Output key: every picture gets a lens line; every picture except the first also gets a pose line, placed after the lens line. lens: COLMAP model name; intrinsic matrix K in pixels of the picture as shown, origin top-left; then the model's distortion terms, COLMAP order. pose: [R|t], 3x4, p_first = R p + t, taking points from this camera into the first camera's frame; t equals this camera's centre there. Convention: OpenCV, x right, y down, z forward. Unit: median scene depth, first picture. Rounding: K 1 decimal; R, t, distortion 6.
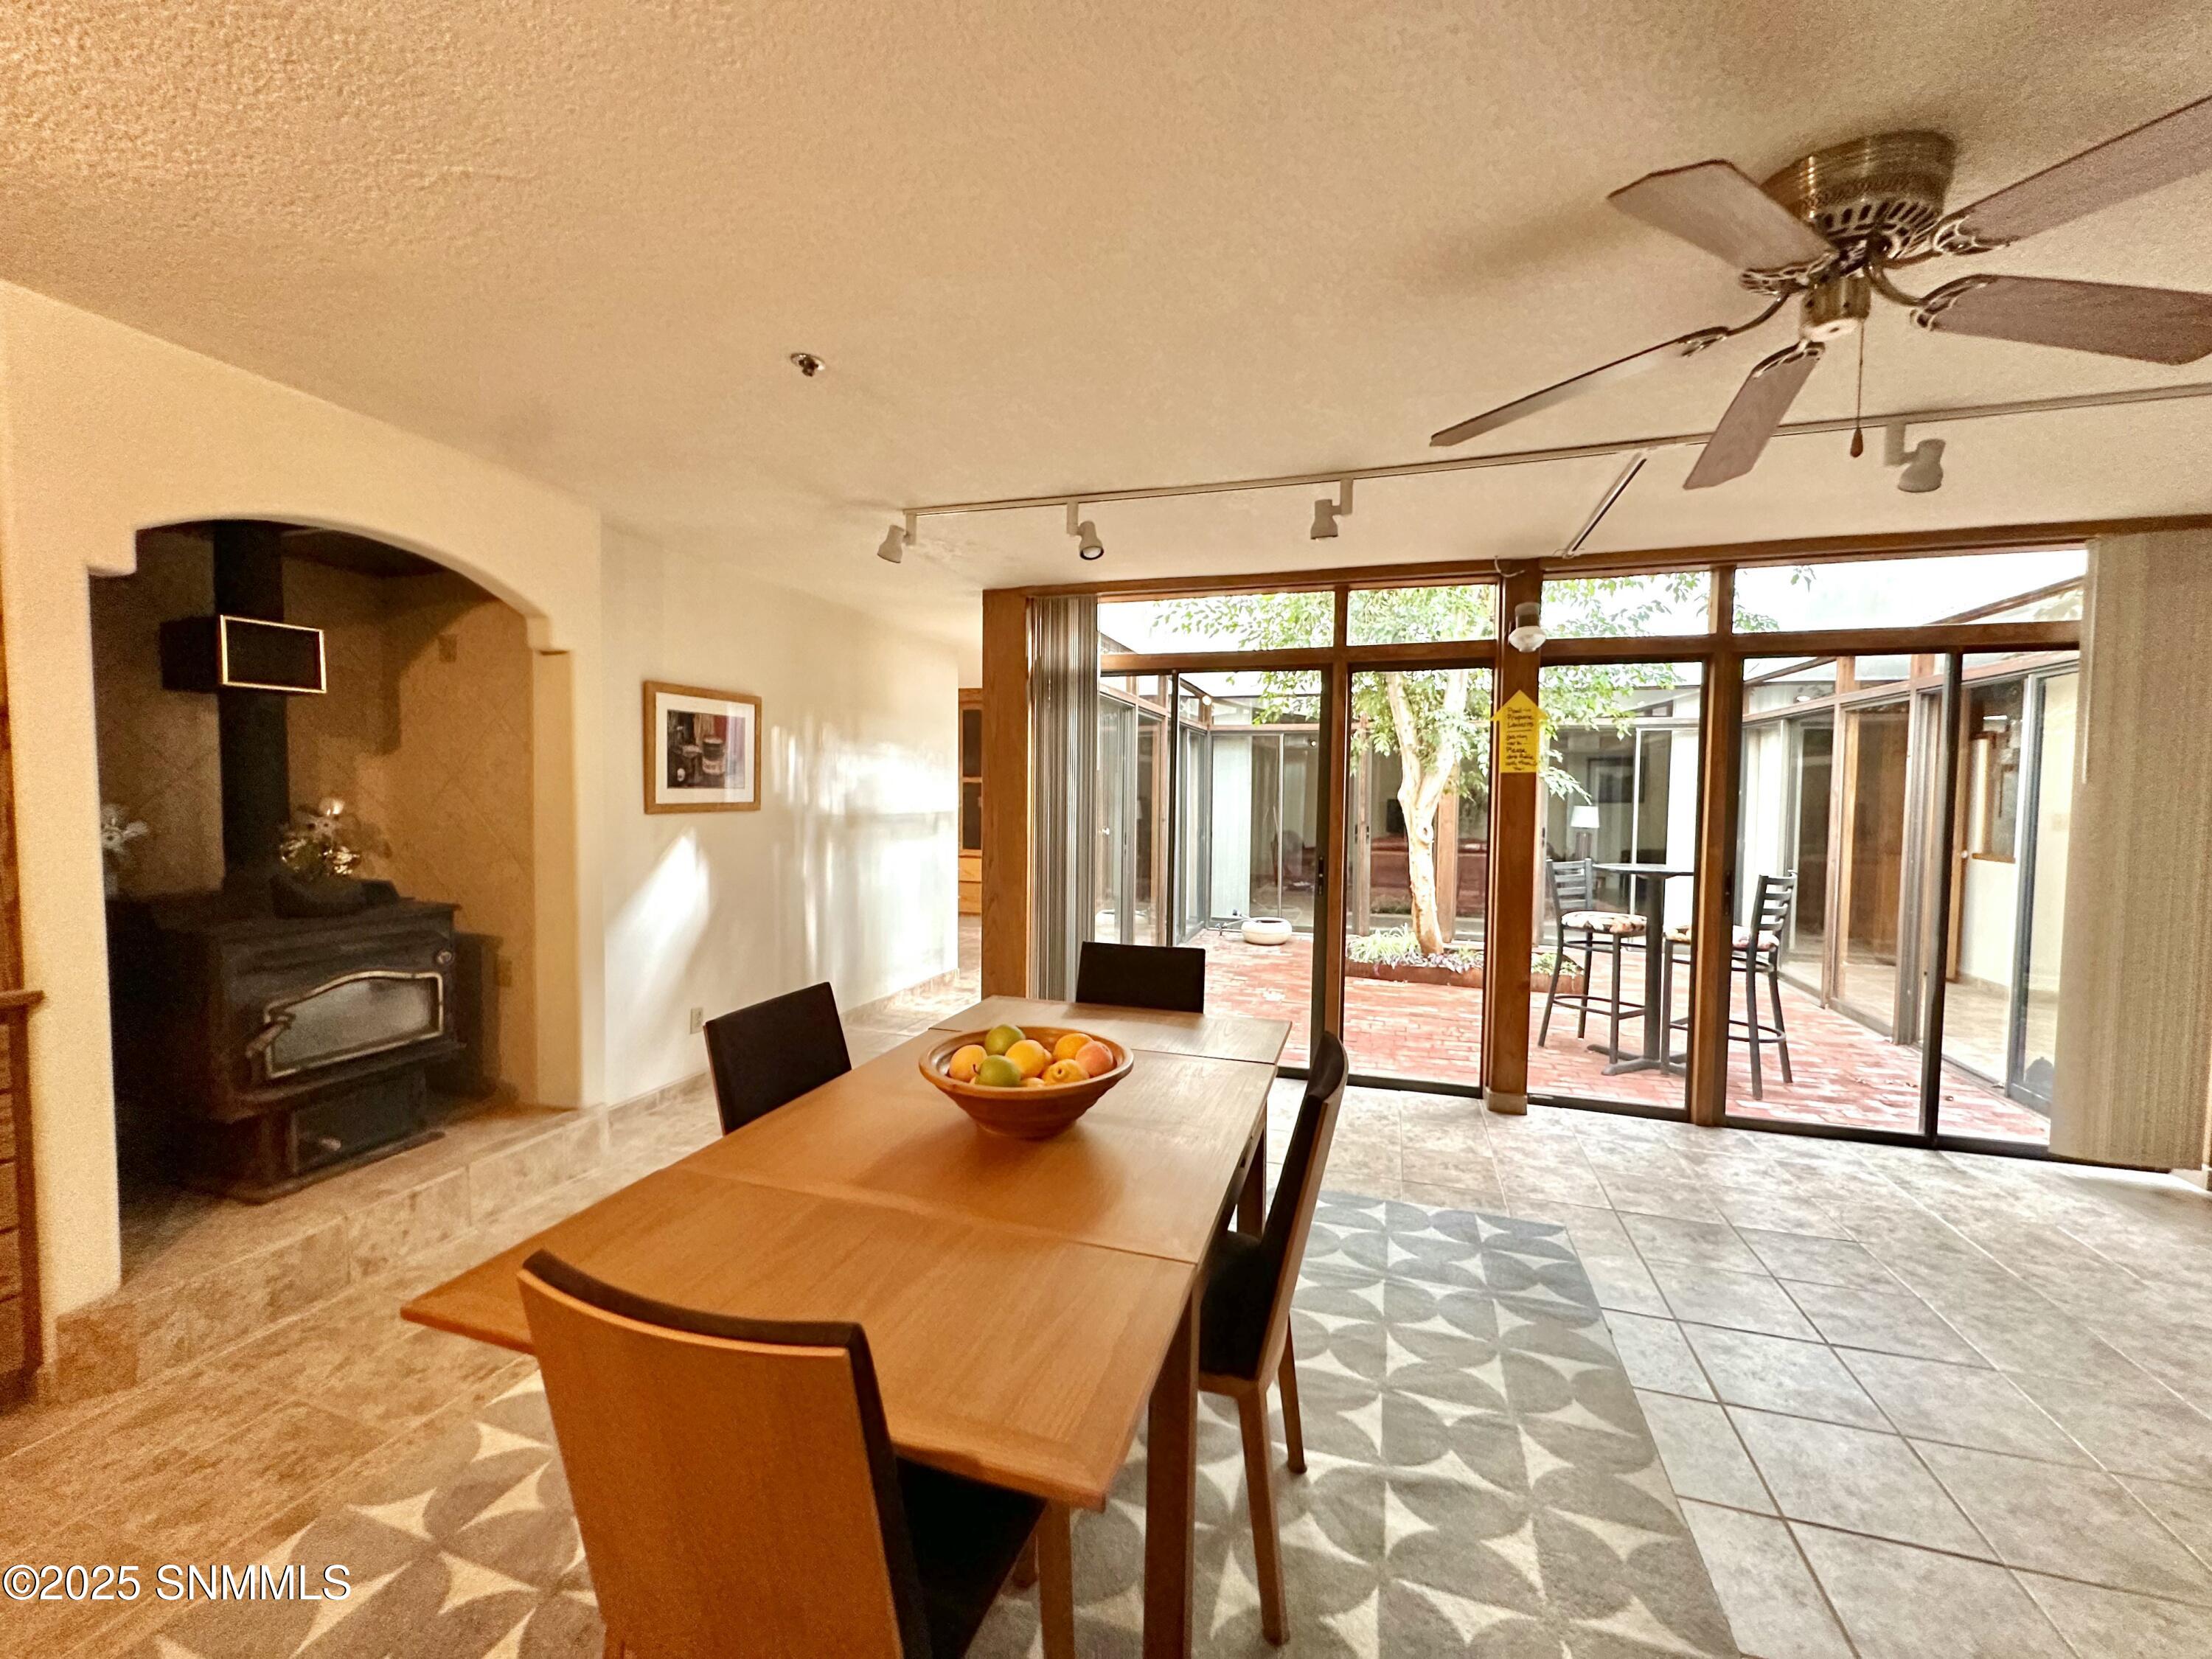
lens RADIAL K [[871.7, 0, 1105.5], [0, 871.7, 825.8], [0, 0, 1]] dist [-0.004609, -0.000153]
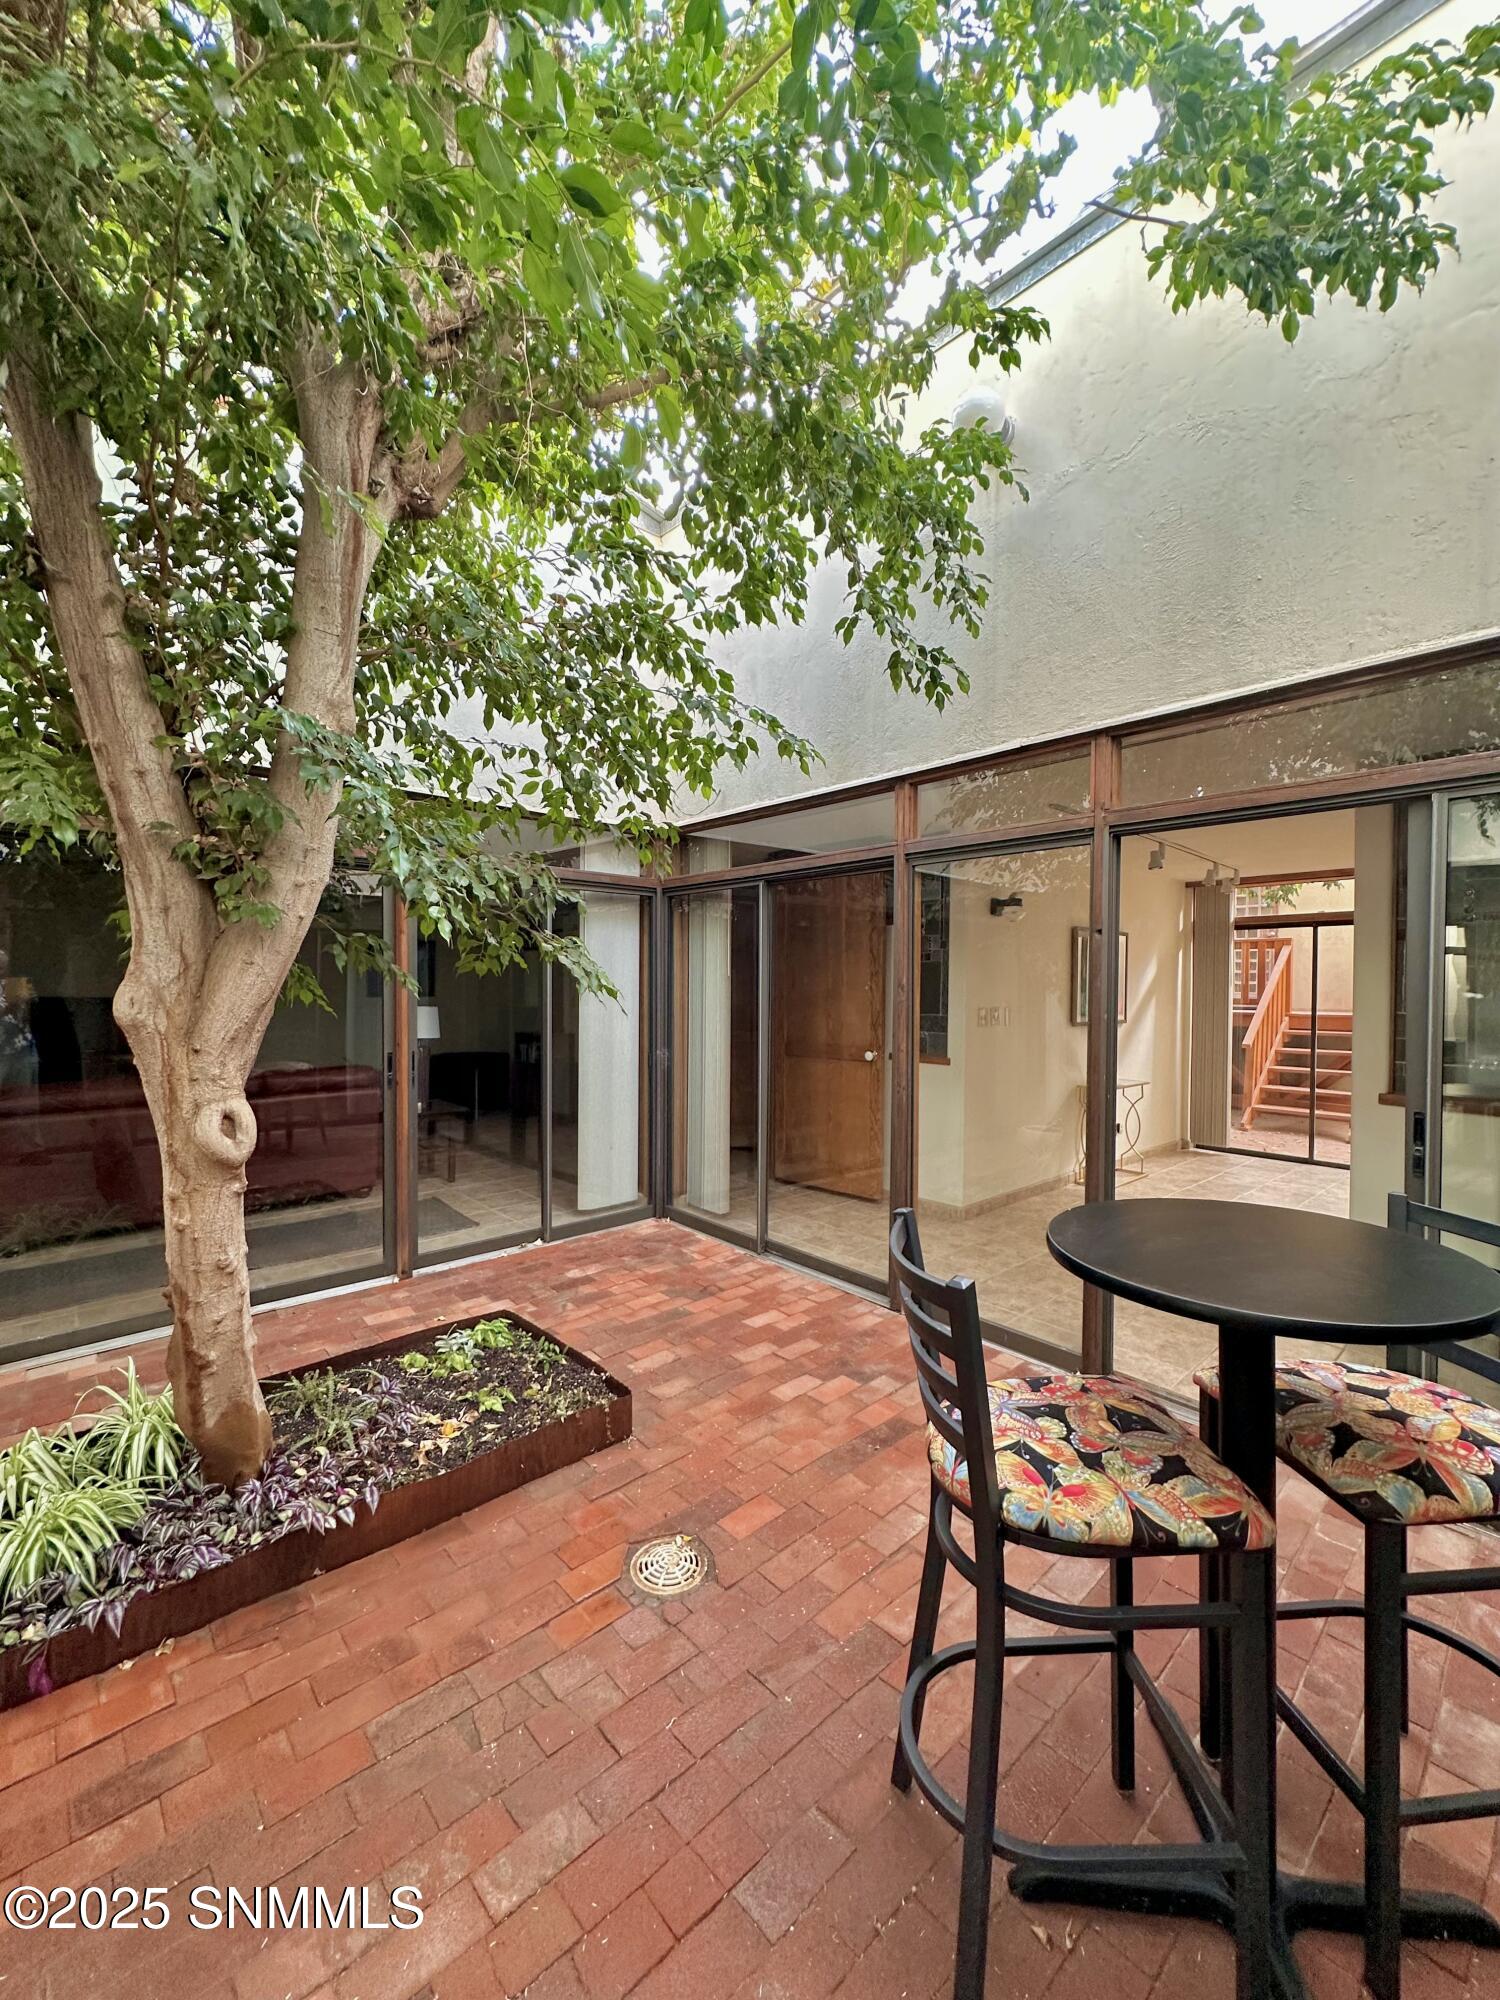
lens RADIAL K [[788.2, 0, 749.6], [0, 788.2, 995.4], [0, 0, 1]] dist [-0.004609, -0.000153]
pose [[0.510399, -0.013292, 0.859835, 0.225914], [0.040618, 0.999137, -0.008665, -0.029075], [-0.858978, 0.039347, 0.510499, 0.702742]]
